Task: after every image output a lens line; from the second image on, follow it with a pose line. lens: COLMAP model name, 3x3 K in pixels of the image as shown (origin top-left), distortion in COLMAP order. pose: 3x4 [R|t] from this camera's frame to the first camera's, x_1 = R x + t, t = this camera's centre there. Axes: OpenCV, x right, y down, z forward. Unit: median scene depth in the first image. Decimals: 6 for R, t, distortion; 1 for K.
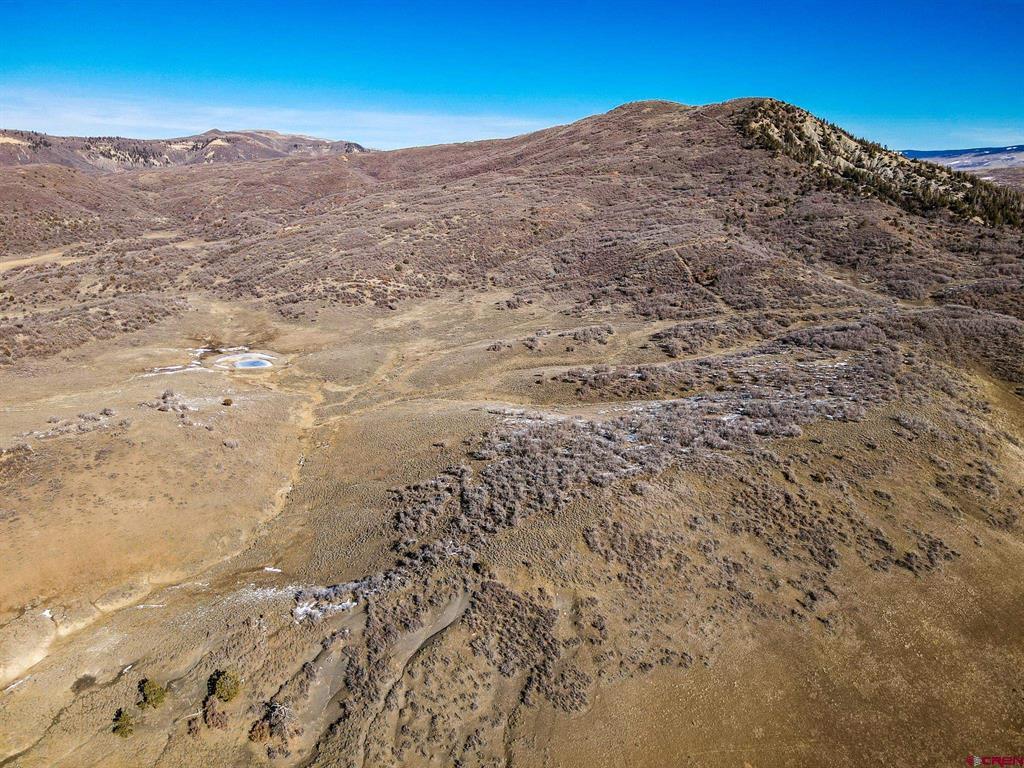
lens RADIAL K [[744.9, 0, 516.0], [0, 744.9, 380.6], [0, 0, 1]] dist [0.008525, 0.018259]
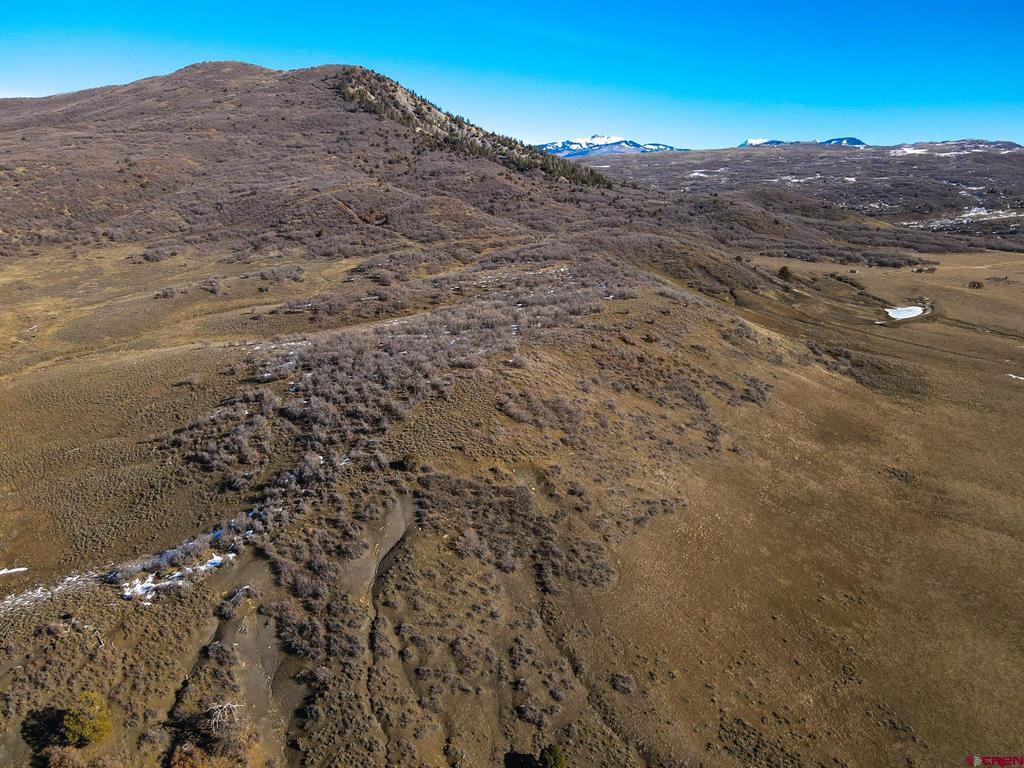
lens RADIAL K [[744.9, 0, 512.5], [0, 744.9, 381.7], [0, 0, 1]] dist [0.008525, 0.018259]
pose [[0.850867, -0.129615, 0.509142, -0.095989], [0.124532, 0.991229, 0.044227, 0.043553], [-0.510409, 0.025773, 0.859545, 0.086123]]
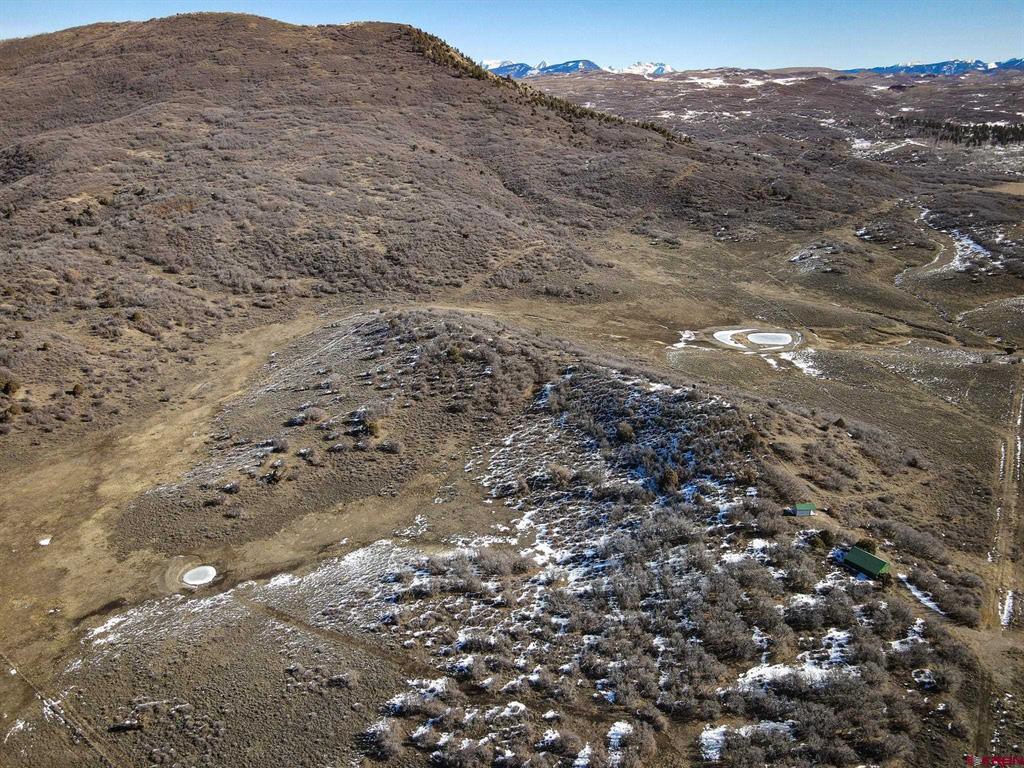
lens RADIAL K [[744.9, 0, 515.3], [0, 744.9, 382.0], [0, 0, 1]] dist [0.008525, 0.018259]
pose [[0.615897, -0.286185, 0.734009, -0.862573], [0.214350, 0.957413, 0.193430, -0.149188], [-0.758106, 0.038202, 0.651011, 0.473059]]
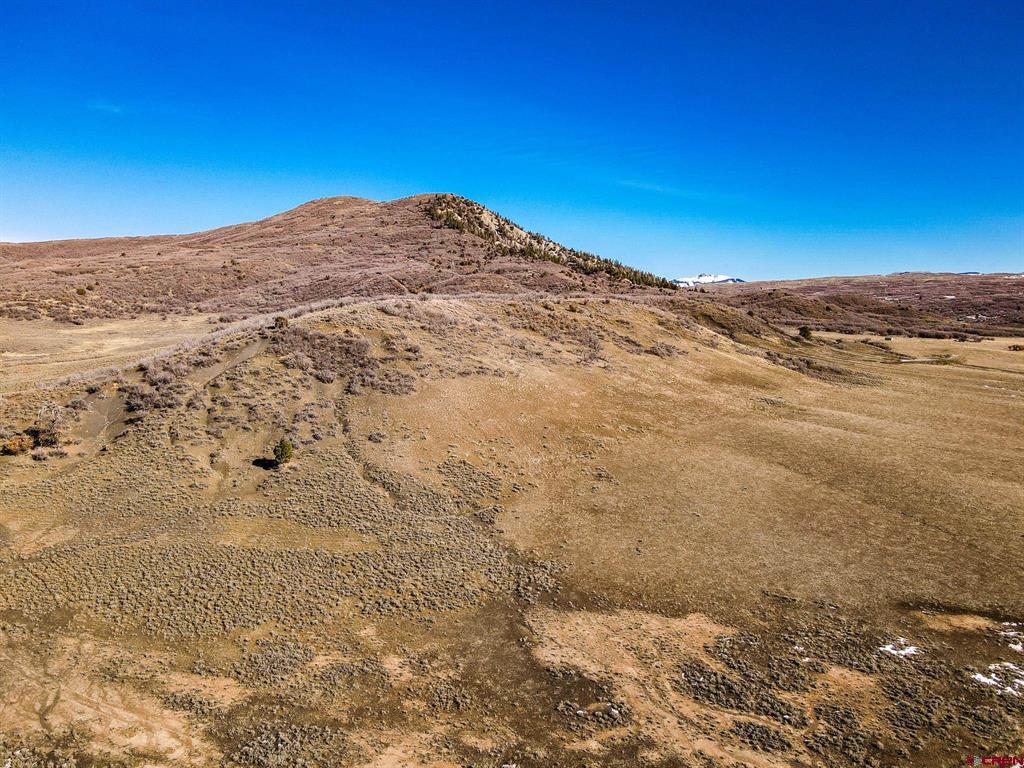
lens RADIAL K [[744.9, 0, 513.4], [0, 744.9, 382.4], [0, 0, 1]] dist [0.008525, 0.018259]
pose [[0.917932, -0.031261, 0.395505, -0.042808], [0.098486, 0.983642, -0.150830, 0.143819], [-0.384320, 0.177403, 0.905995, 0.016265]]
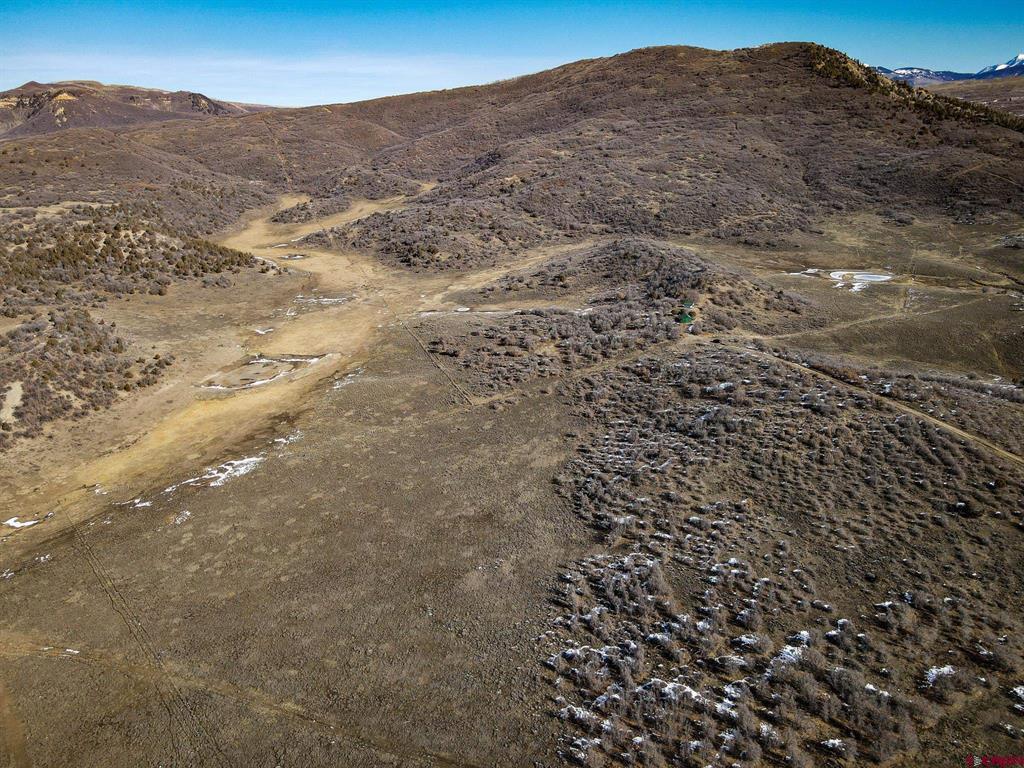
lens RADIAL K [[744.9, 0, 511.8], [0, 744.9, 377.6], [0, 0, 1]] dist [0.008525, 0.018259]
pose [[0.954879, -0.130618, 0.266732, -0.909589], [0.113452, 0.990409, 0.078853, -0.016870], [-0.274473, -0.045034, 0.960540, -0.014078]]
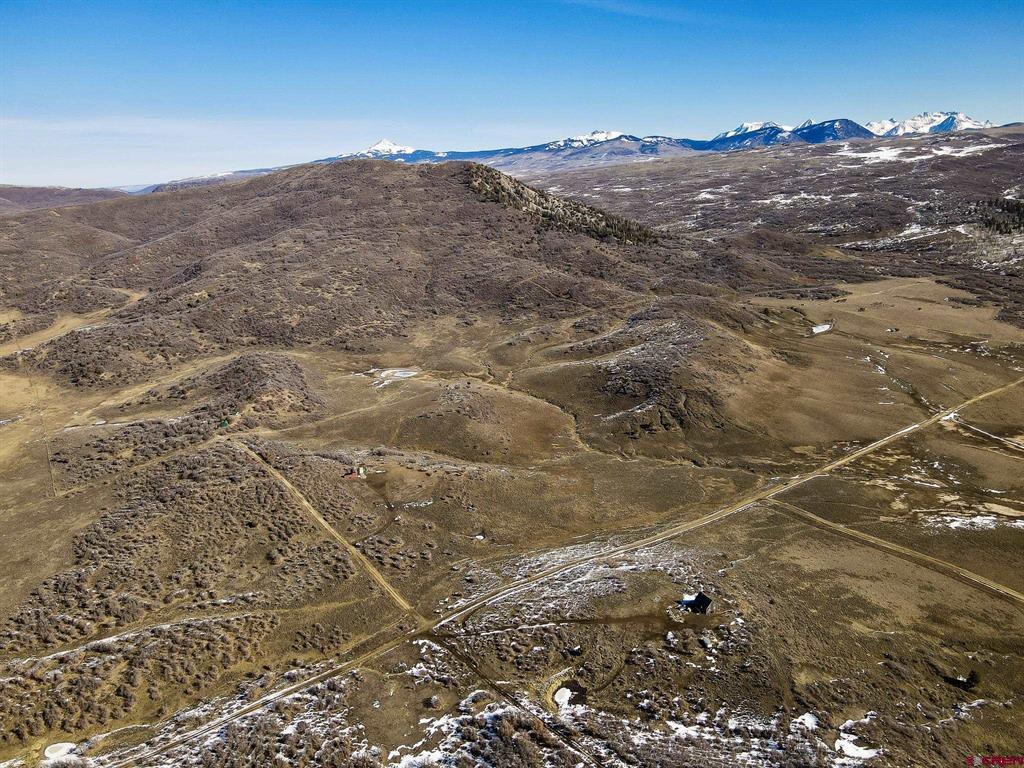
lens RADIAL K [[744.9, 0, 513.8], [0, 744.9, 381.5], [0, 0, 1]] dist [0.008525, 0.018259]
pose [[0.846649, -0.186888, 0.498254, -0.753749], [0.186411, 0.981134, 0.051255, -0.035053], [-0.498433, 0.049485, 0.865515, -0.522034]]
